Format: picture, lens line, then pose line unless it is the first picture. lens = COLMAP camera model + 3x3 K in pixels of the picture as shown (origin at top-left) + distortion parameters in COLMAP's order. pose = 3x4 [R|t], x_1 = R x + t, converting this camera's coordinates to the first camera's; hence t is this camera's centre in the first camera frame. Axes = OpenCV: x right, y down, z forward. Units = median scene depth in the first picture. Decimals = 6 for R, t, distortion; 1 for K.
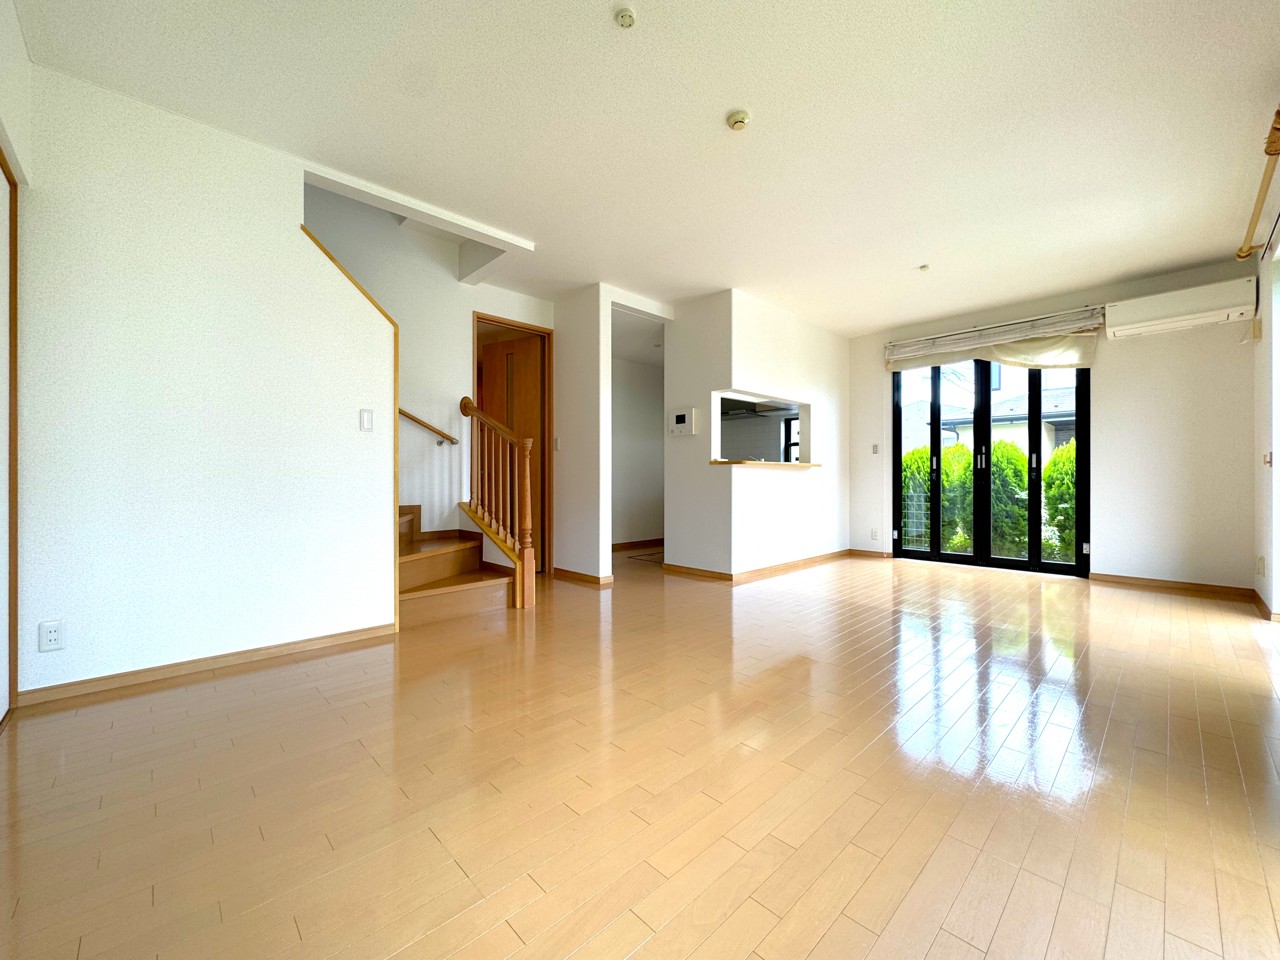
lens RADIAL K [[514.2, 0, 646.4], [0, 514.2, 480.6], [0, 0, 1]] dist [-0.002514, 0.000652]
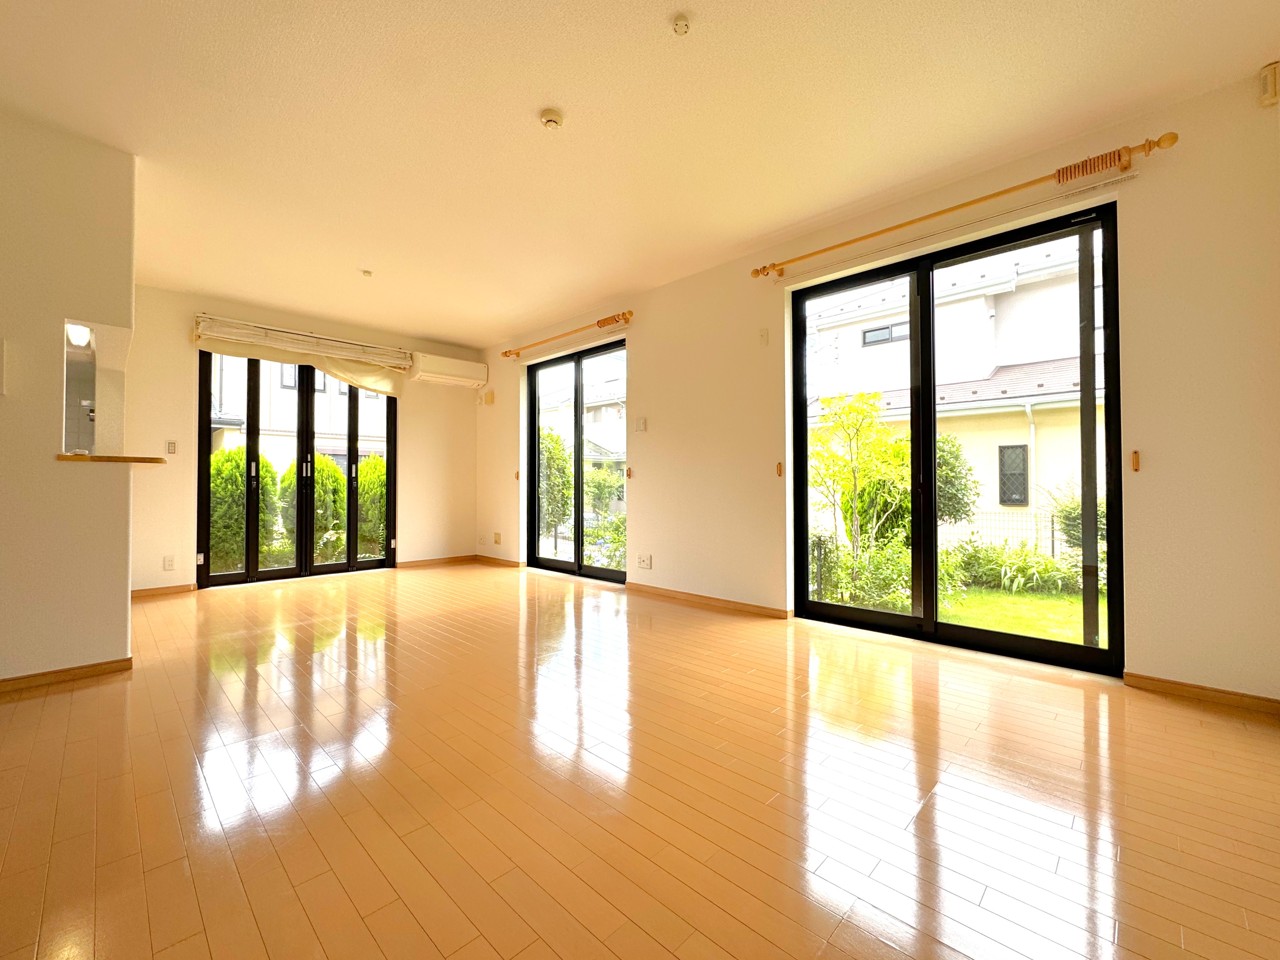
lens RADIAL K [[514.2, 0, 650.3], [0, 514.2, 474.7], [0, 0, 1]] dist [-0.002514, 0.000652]
pose [[-0.031661, 0.021368, 0.999270, -0.349072], [0.006372, 0.999755, -0.021177, -0.002265], [-0.999478, 0.005697, -0.031789, 0.375515]]
